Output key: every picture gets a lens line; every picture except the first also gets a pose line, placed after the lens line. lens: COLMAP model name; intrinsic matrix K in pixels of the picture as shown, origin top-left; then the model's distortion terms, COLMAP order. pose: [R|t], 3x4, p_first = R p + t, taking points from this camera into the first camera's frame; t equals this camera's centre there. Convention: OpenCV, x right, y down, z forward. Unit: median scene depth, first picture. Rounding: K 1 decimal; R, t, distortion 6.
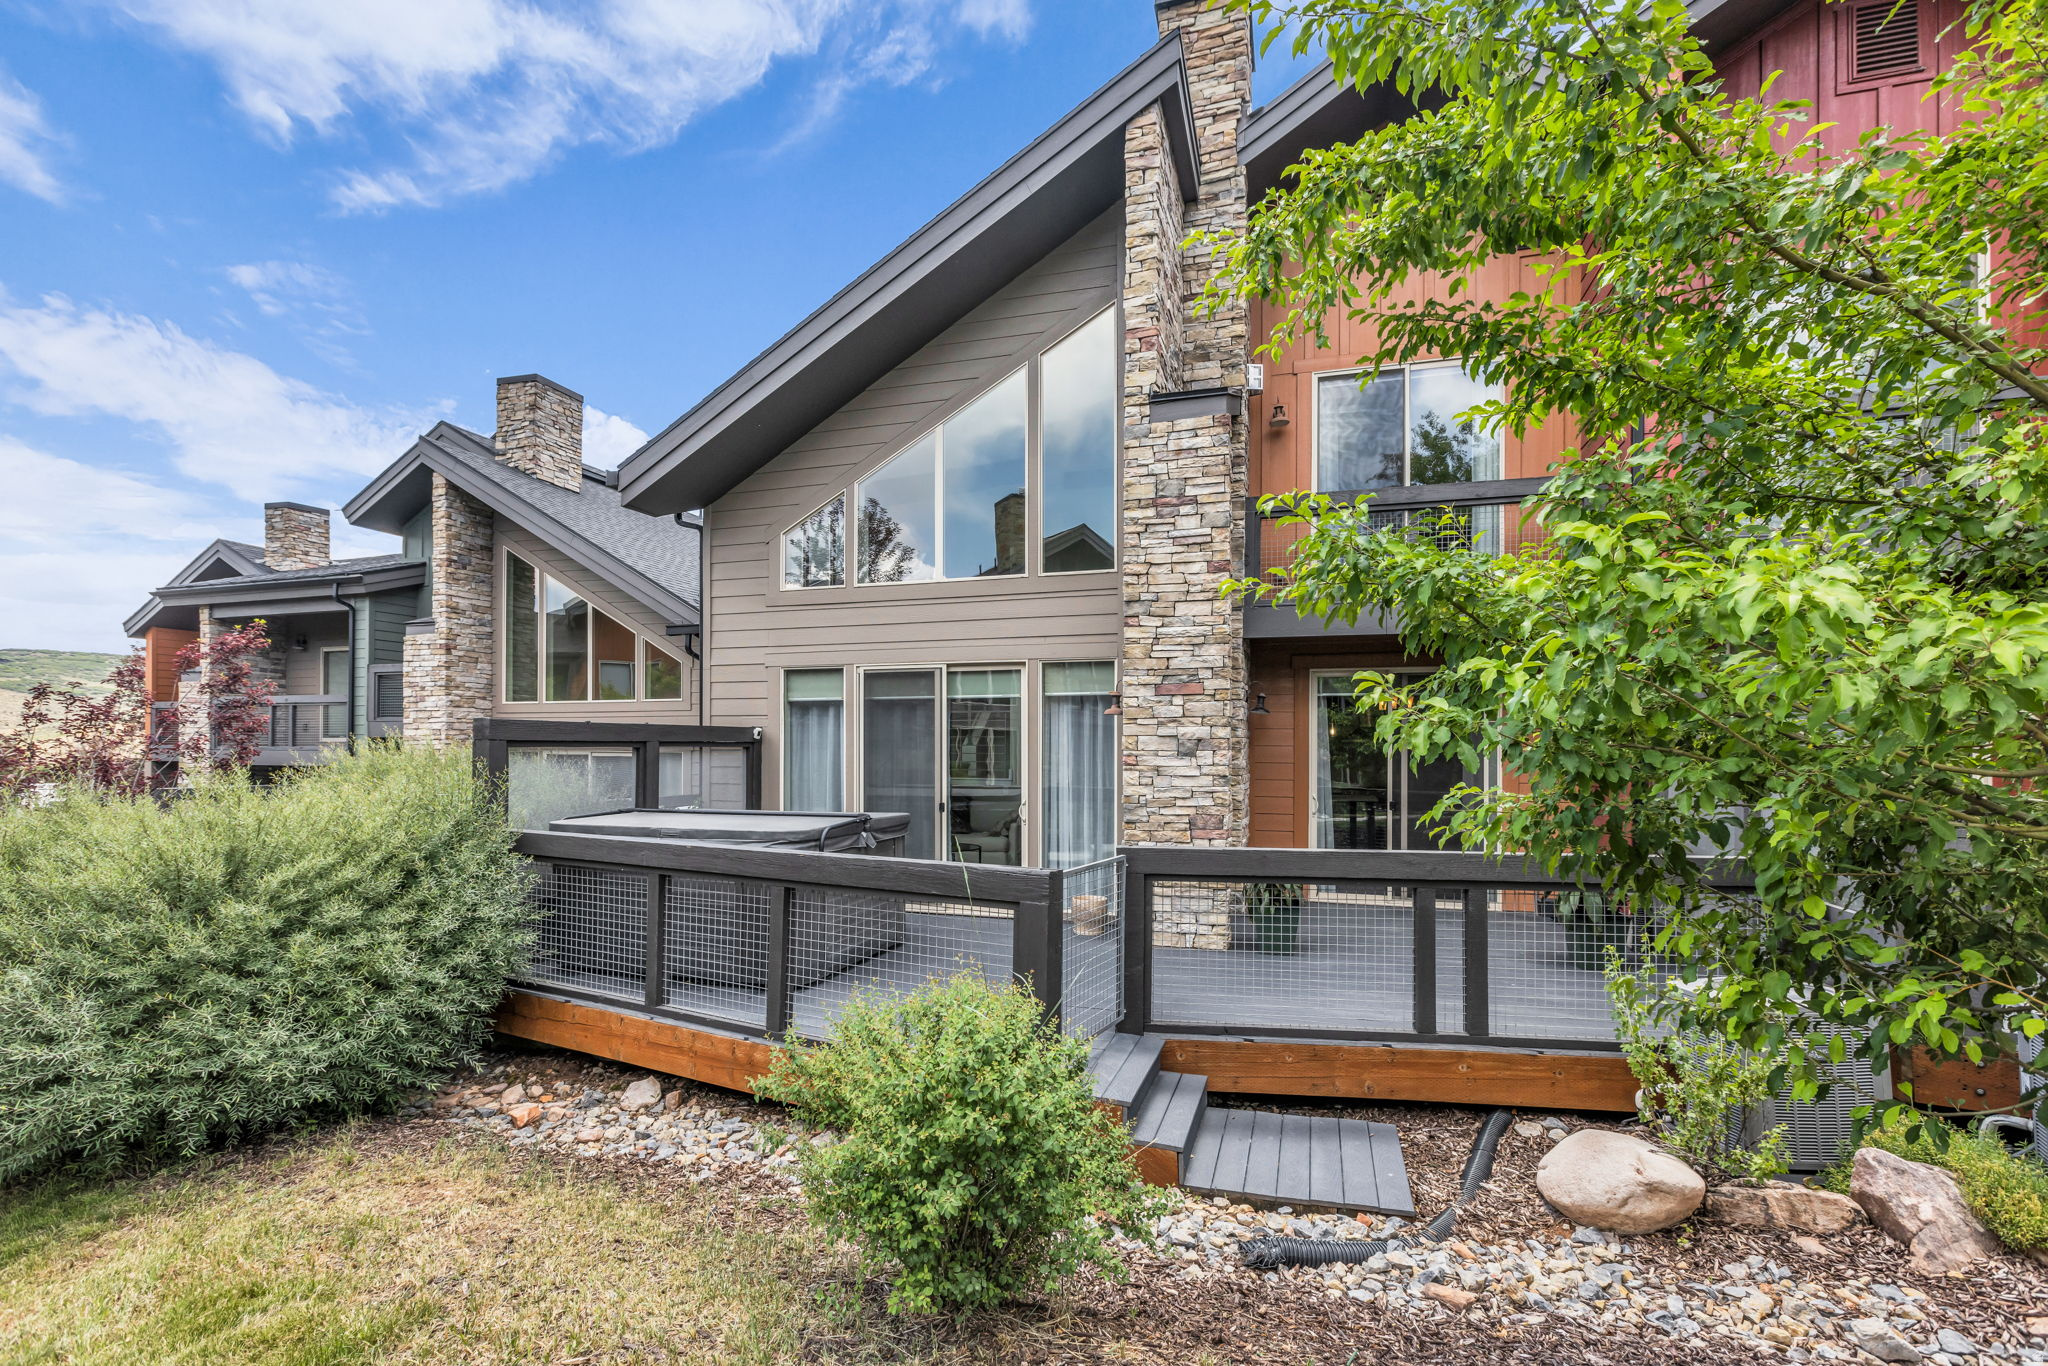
lens RADIAL K [[935.6, 0, 1024.3], [0, 935.6, 696.9], [0, 0, 1]] dist [-0.001124, -0.001043]
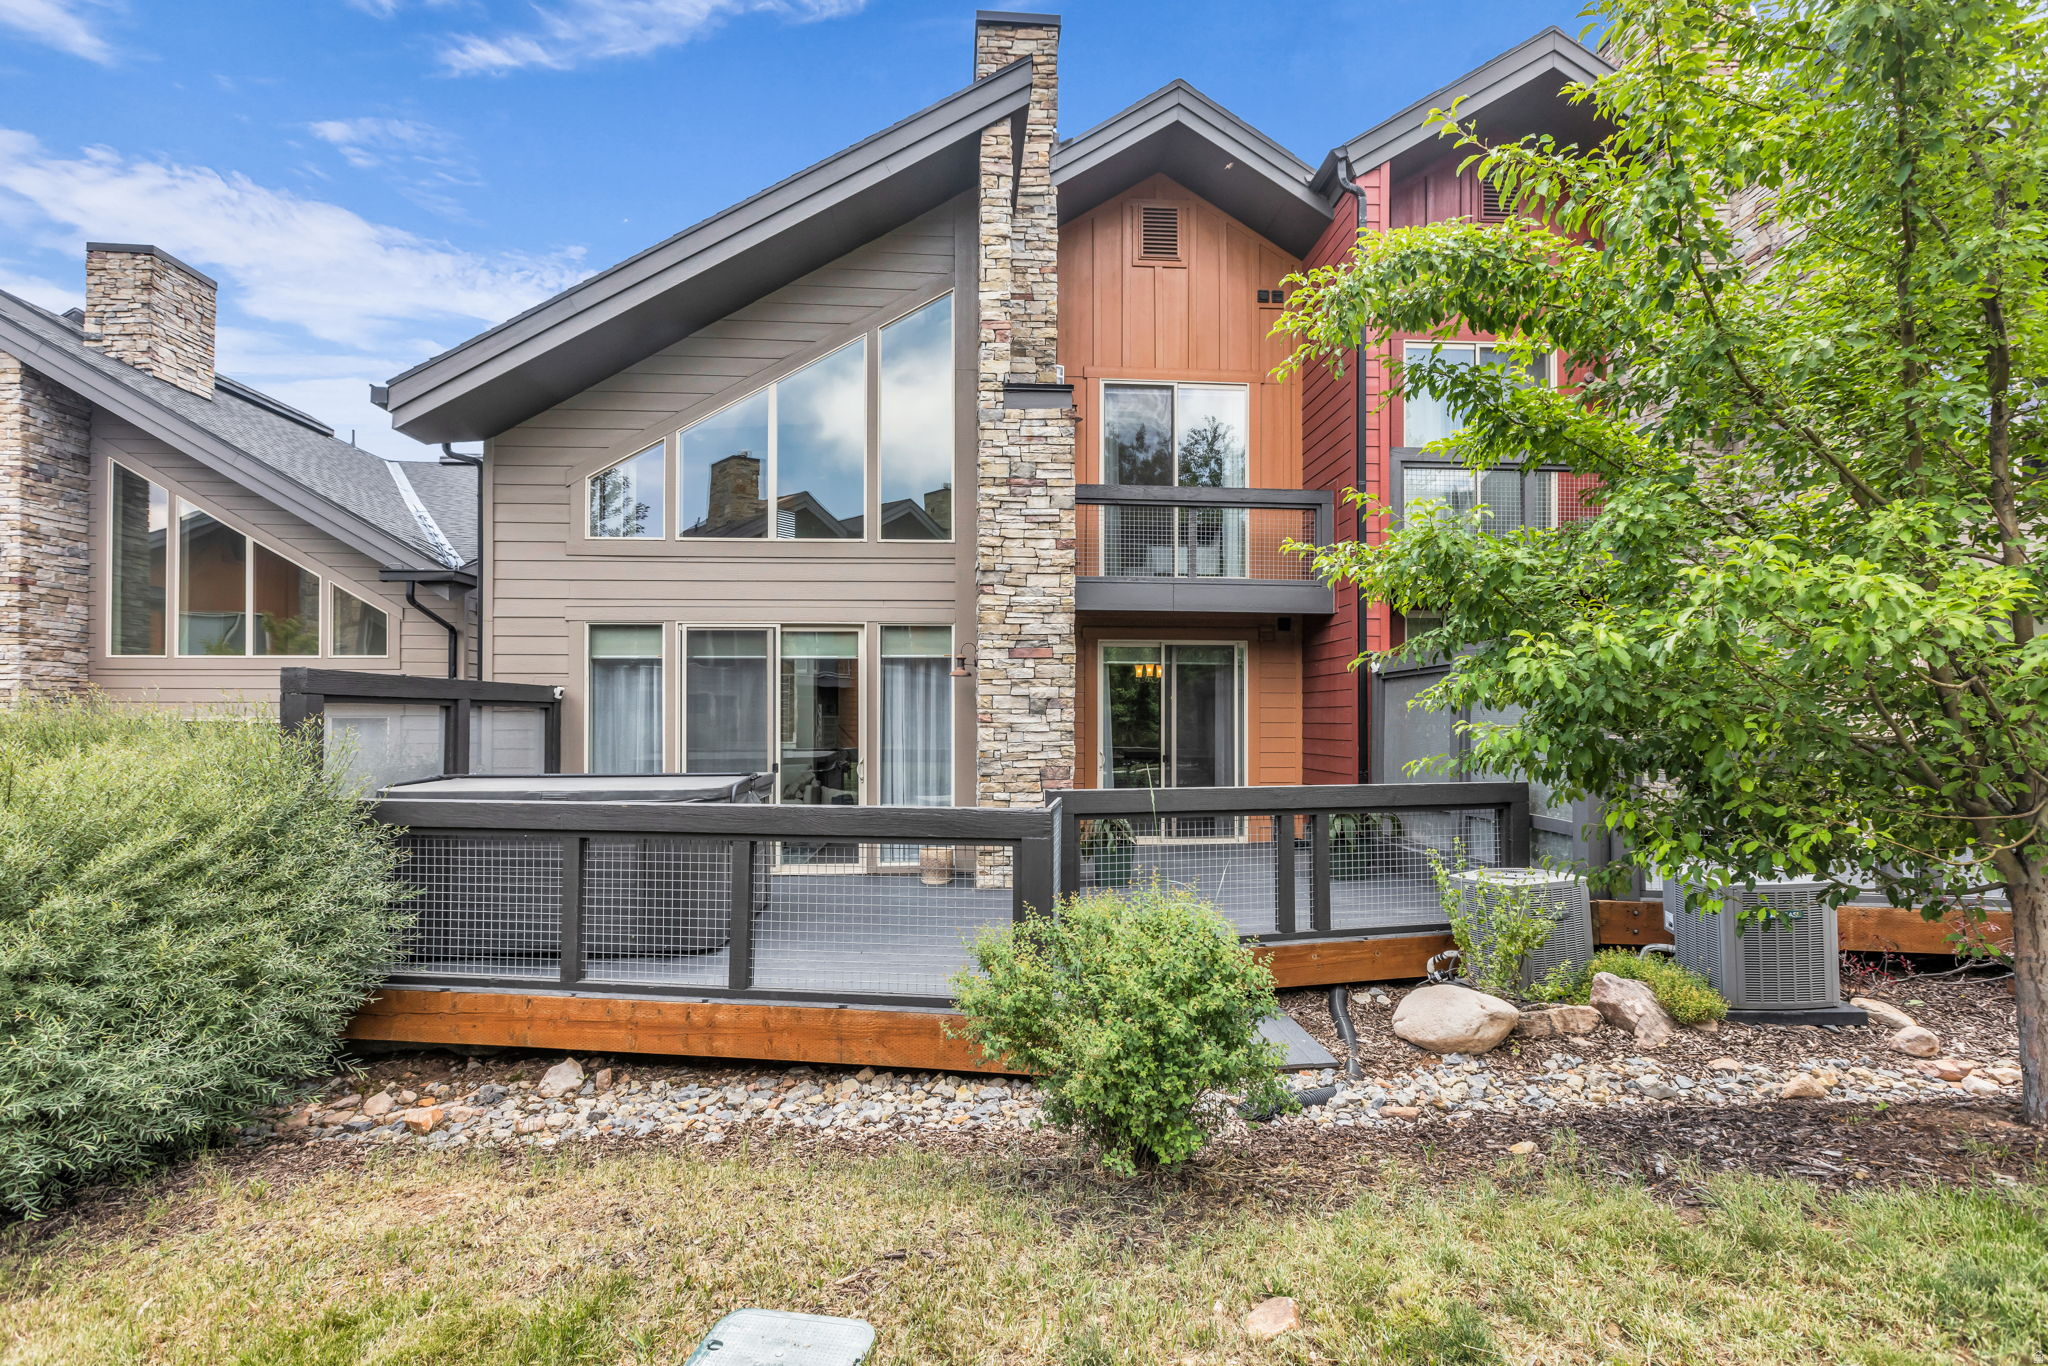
lens RADIAL K [[920.4, 0, 1026.2], [0, 920.4, 660.8], [0, 0, 1]] dist [-0.000572, 0.000080]
pose [[0.929935, 0.019513, 0.367207, -0.234023], [-0.016006, 0.999793, -0.012594, 0.014404], [-0.367377, 0.005835, 0.930054, -0.005274]]
